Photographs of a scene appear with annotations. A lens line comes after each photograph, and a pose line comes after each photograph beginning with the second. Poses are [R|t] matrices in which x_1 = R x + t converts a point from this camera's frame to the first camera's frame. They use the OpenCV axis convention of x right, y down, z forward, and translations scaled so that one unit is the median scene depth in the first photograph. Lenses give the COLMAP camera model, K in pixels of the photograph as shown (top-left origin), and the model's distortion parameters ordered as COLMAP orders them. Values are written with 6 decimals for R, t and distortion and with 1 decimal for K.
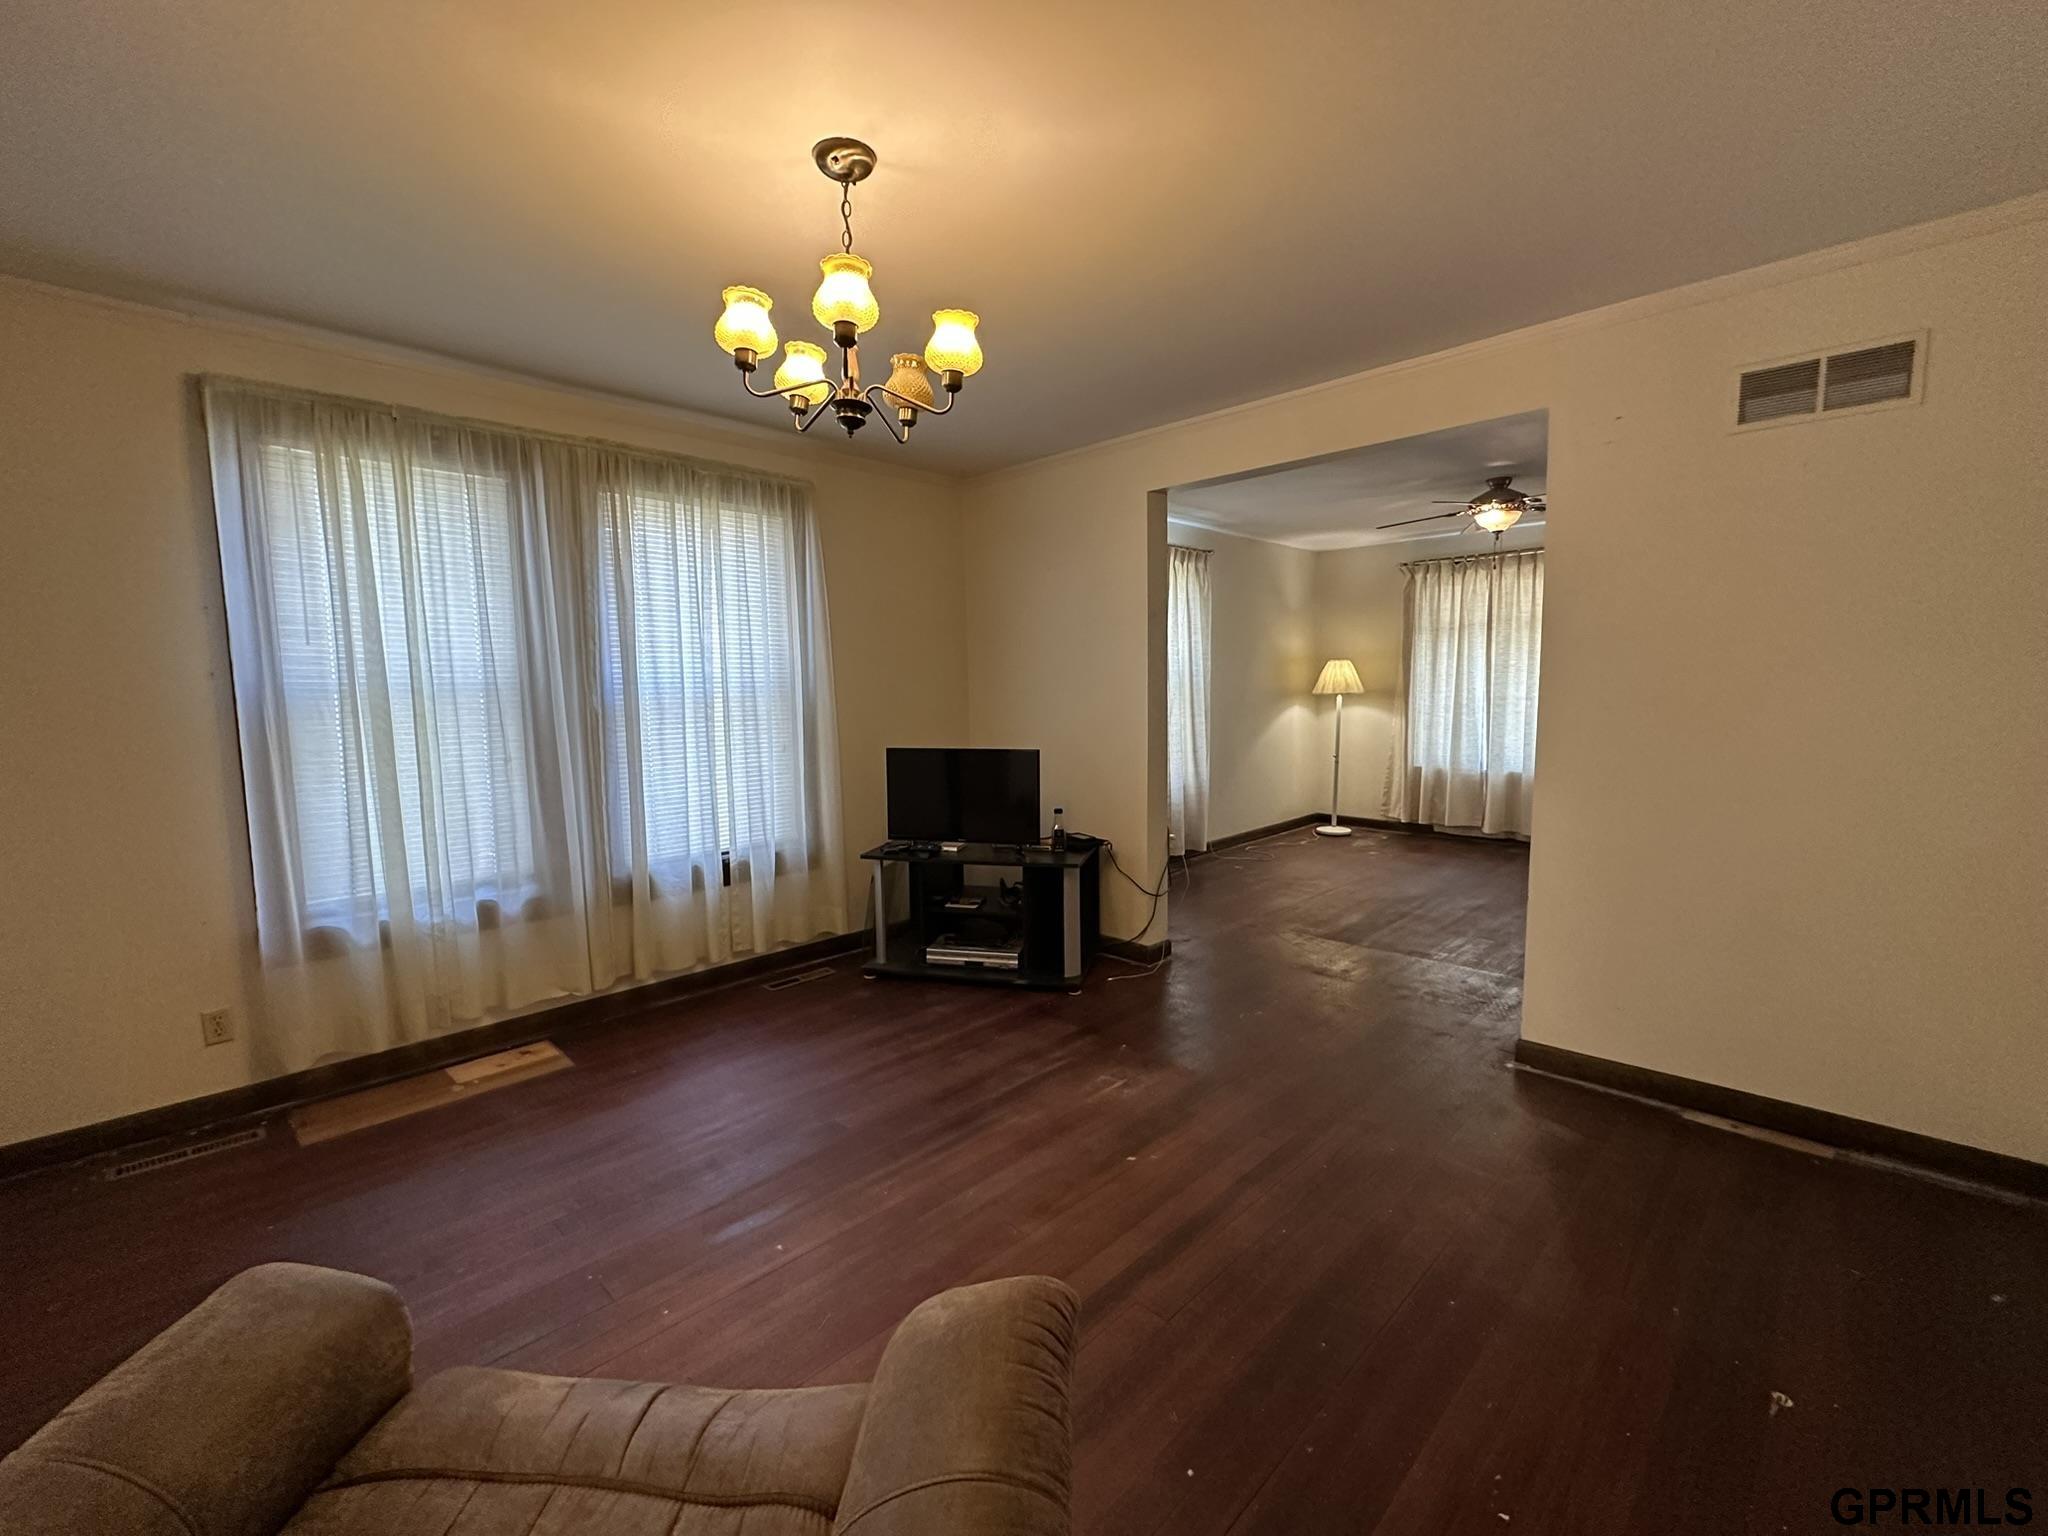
lens RADIAL K [[863.5, 0, 1020.7], [0, 863.5, 769.2], [0, 0, 1]] dist [-0.002485, -0.000344]
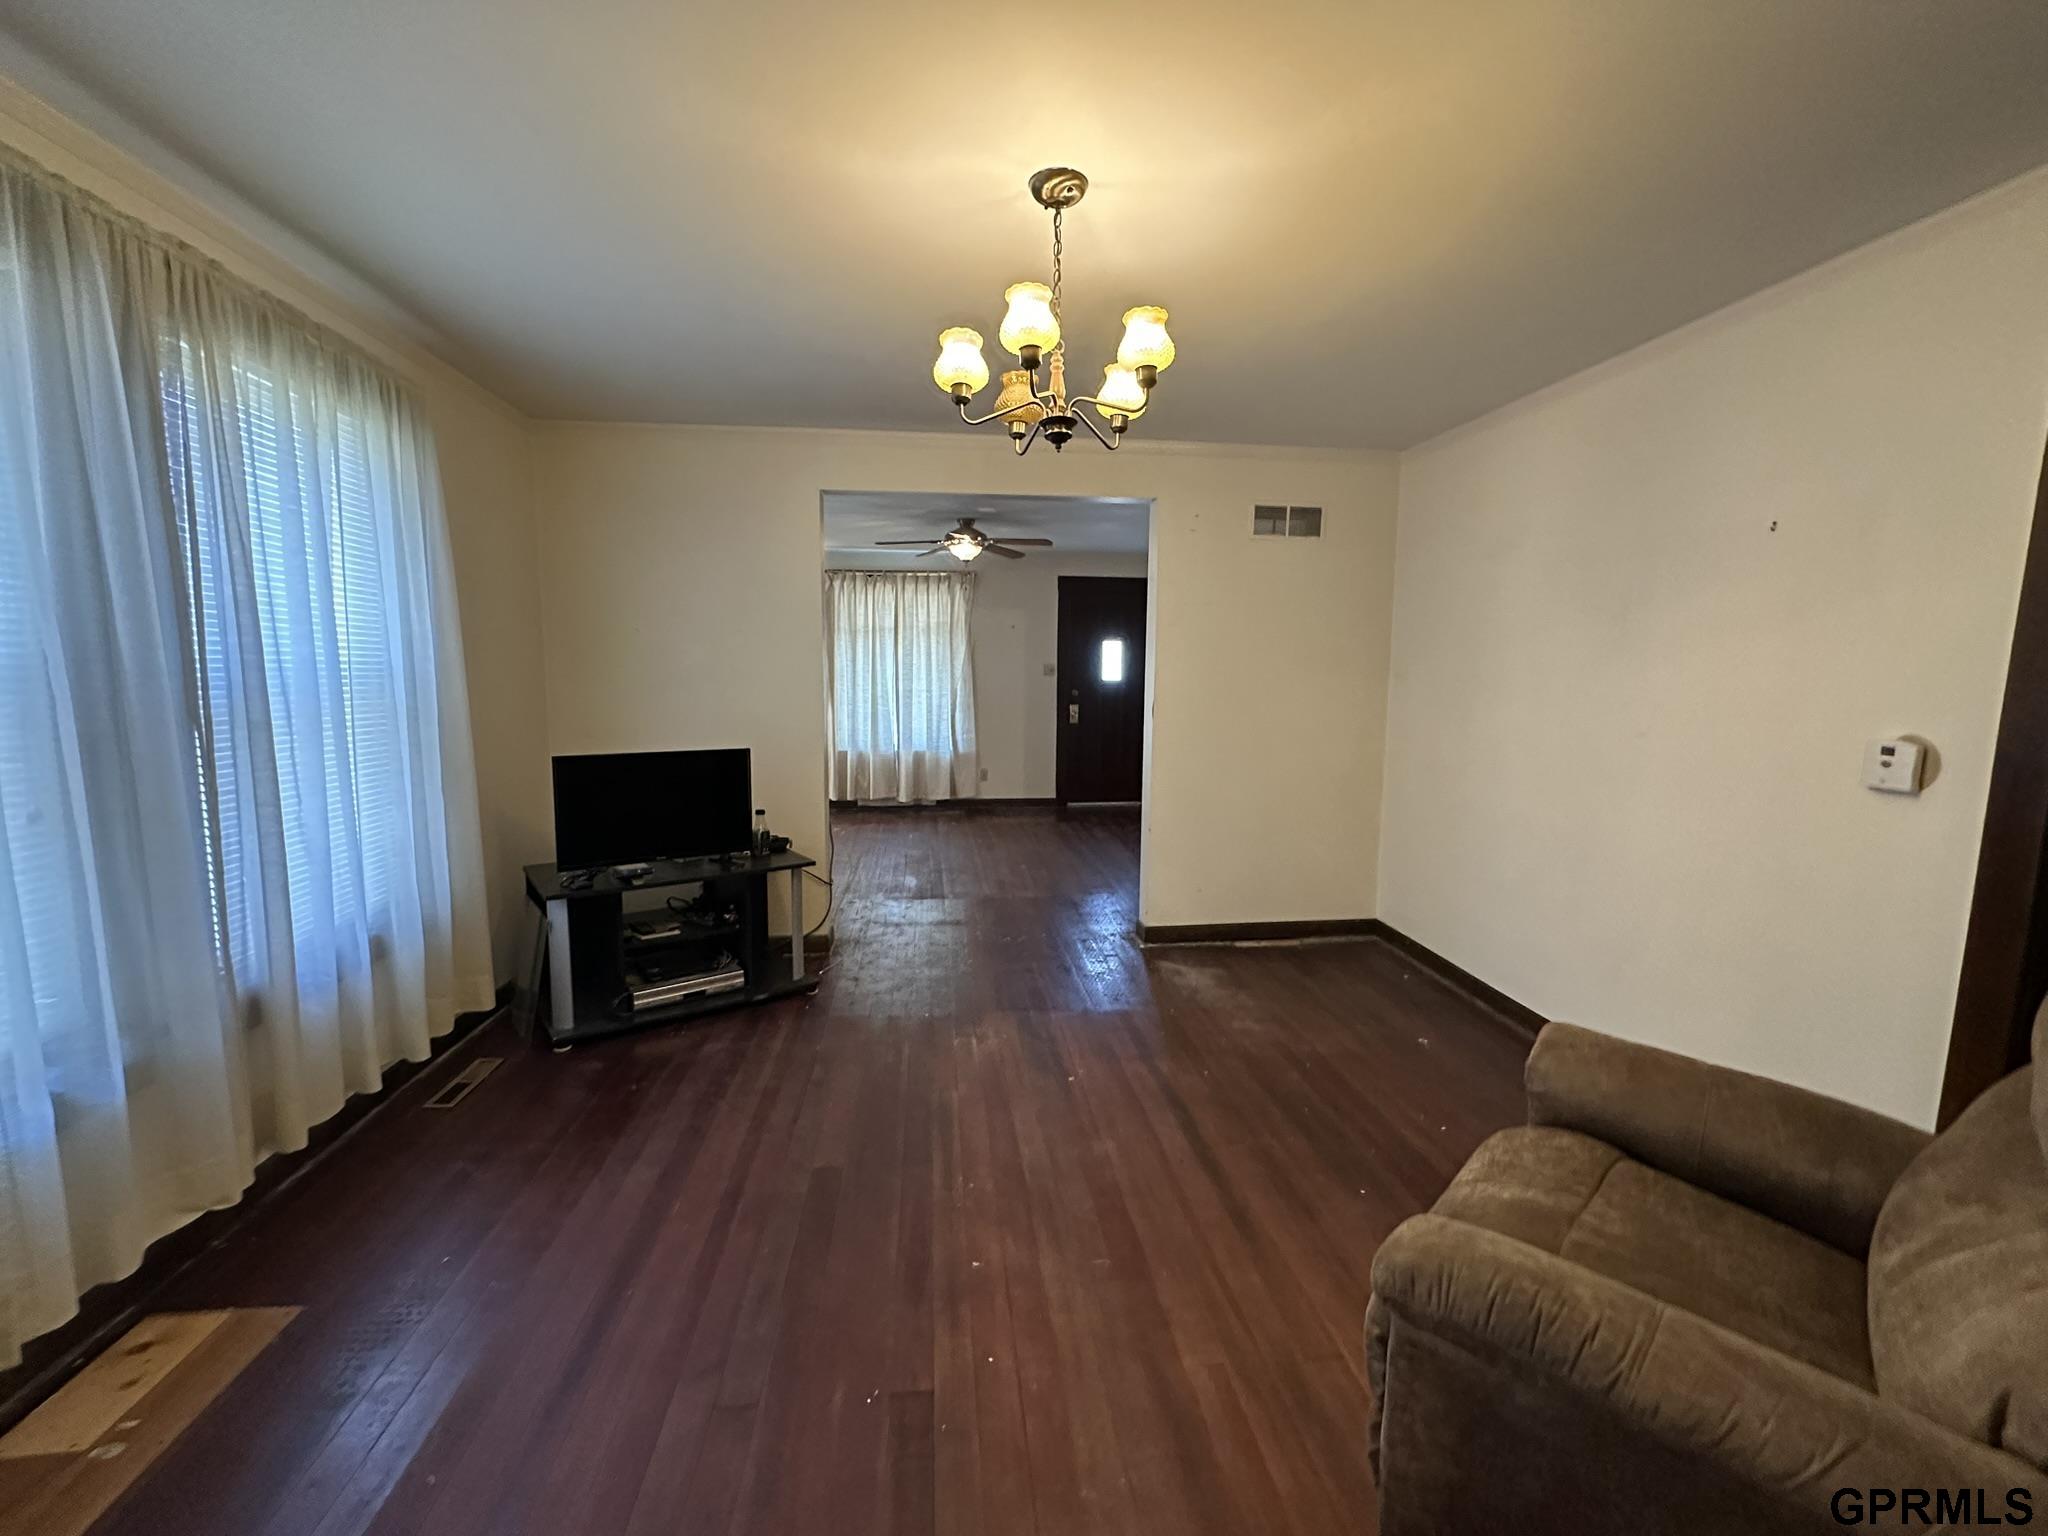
lens RADIAL K [[863.5, 0, 1020.7], [0, 863.5, 769.2], [0, 0, 1]] dist [-0.002485, -0.000344]
pose [[0.627645, -0.069860, 0.775359, -0.502507], [0.060492, 0.997331, 0.040892, -0.019888], [-0.776146, 0.021238, 0.630196, 0.176889]]
